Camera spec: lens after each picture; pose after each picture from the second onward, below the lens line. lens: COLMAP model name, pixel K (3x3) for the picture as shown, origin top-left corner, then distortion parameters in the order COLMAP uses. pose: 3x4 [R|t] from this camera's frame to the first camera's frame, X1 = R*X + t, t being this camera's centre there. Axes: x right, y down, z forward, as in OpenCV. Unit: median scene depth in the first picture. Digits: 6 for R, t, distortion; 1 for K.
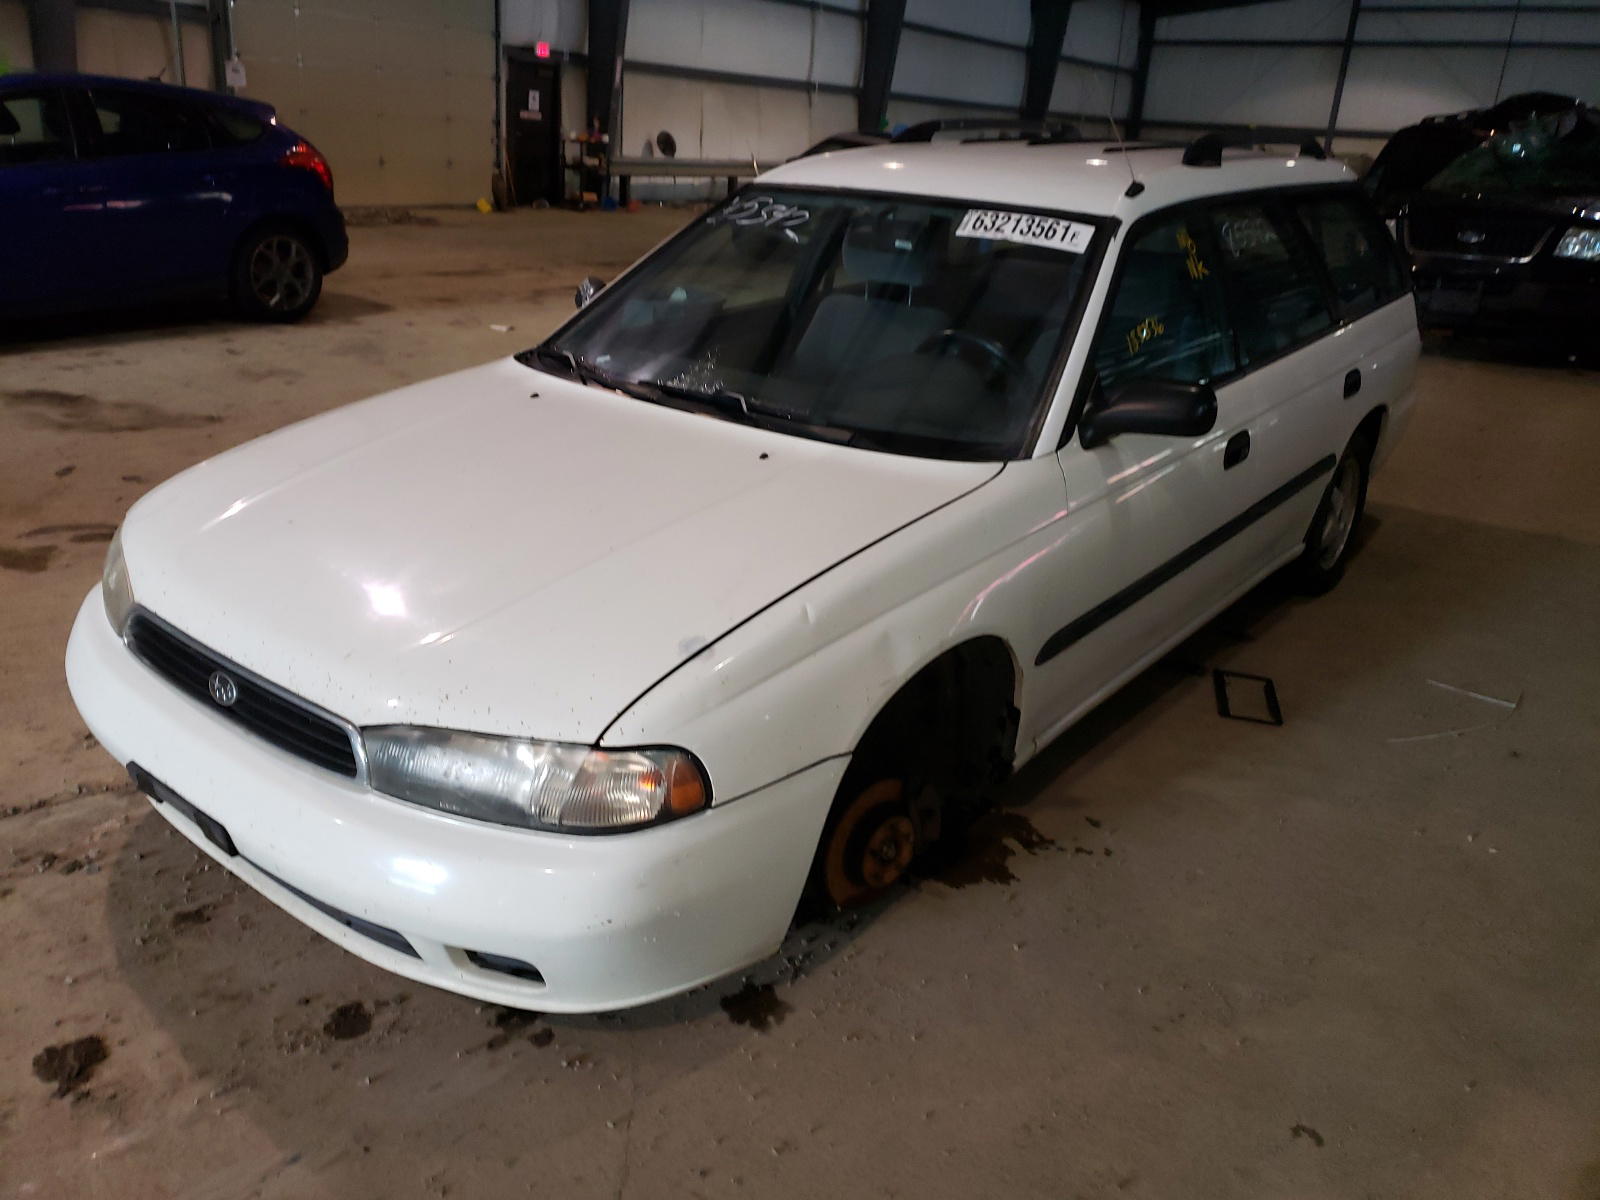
lens RADIAL K [[1238.0, 0, 786.9], [0, 1238.0, 595.0], [0, 0, 1]] dist [-0.007575, 0.010608]
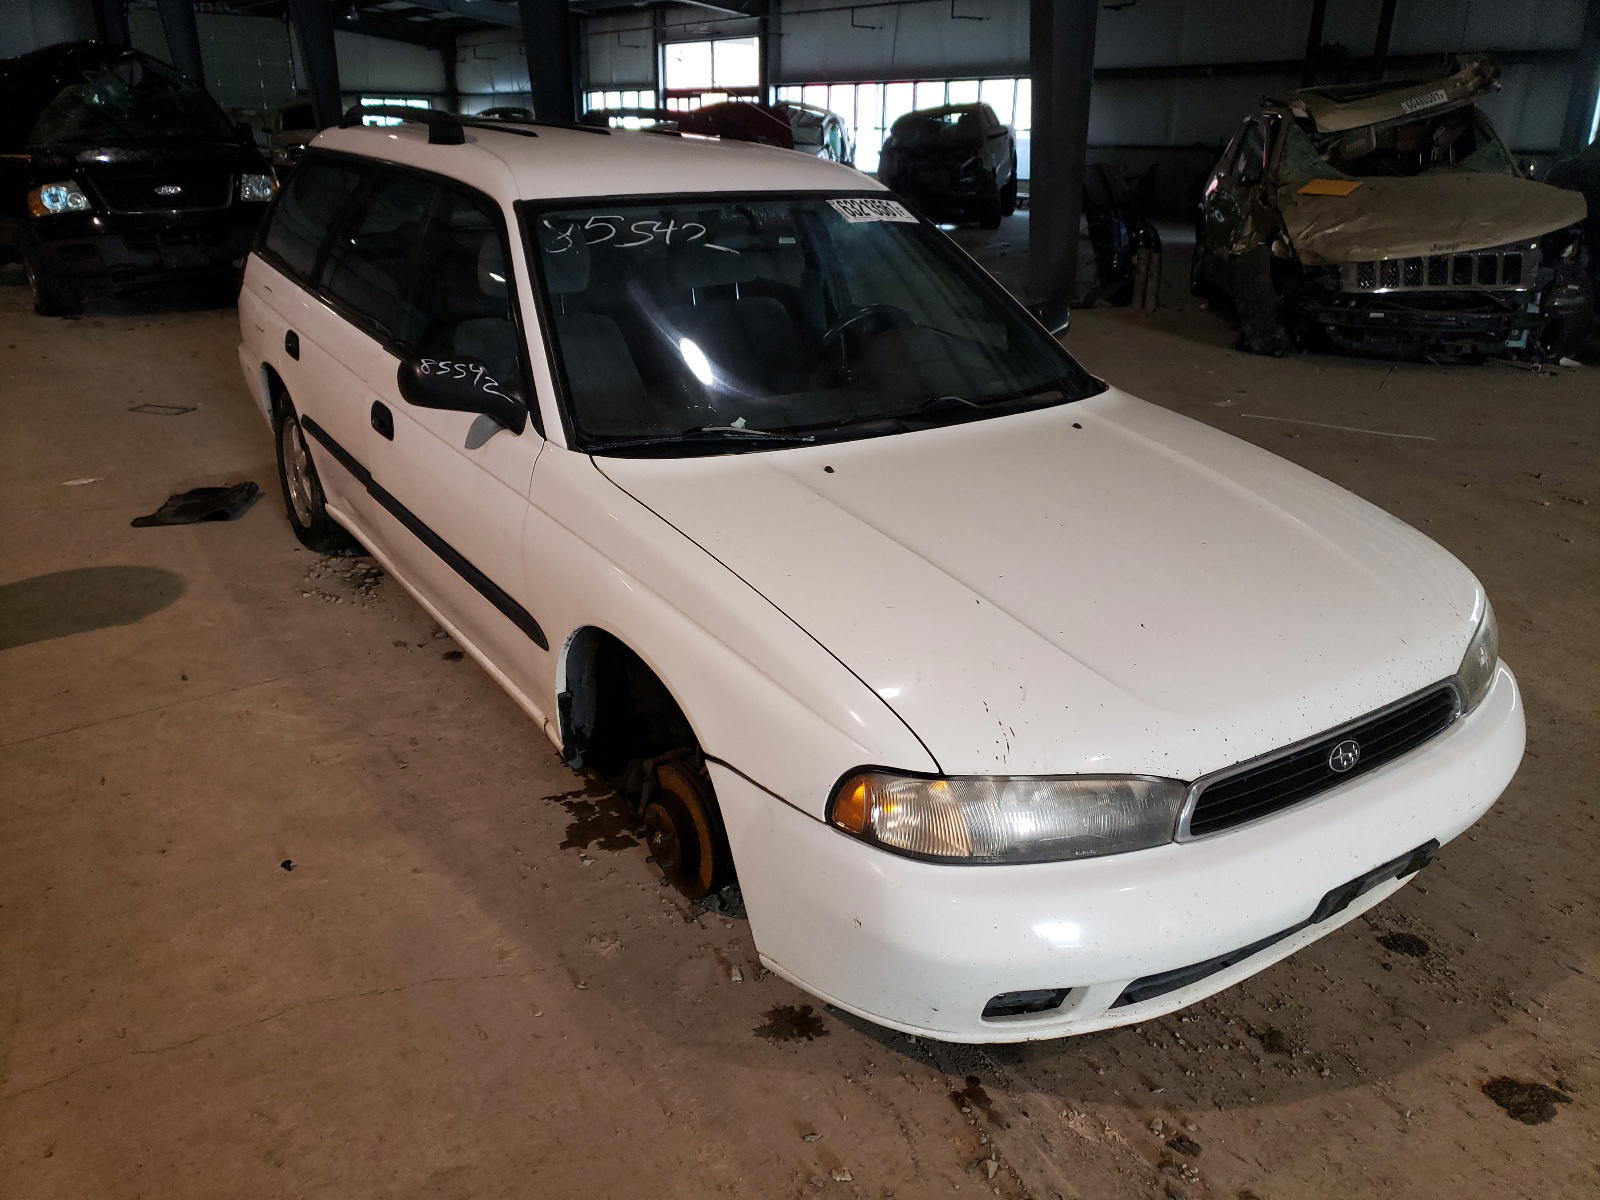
lens RADIAL K [[1238.0, 0, 789.9], [0, 1238.0, 600.7], [0, 0, 1]] dist [-0.007575, 0.010608]
pose [[0.300286, -0.377018, 0.876177, -1.349811], [0.328025, 0.903361, 0.276293, -0.434970], [-0.895672, 0.204441, 0.394938, 0.940967]]
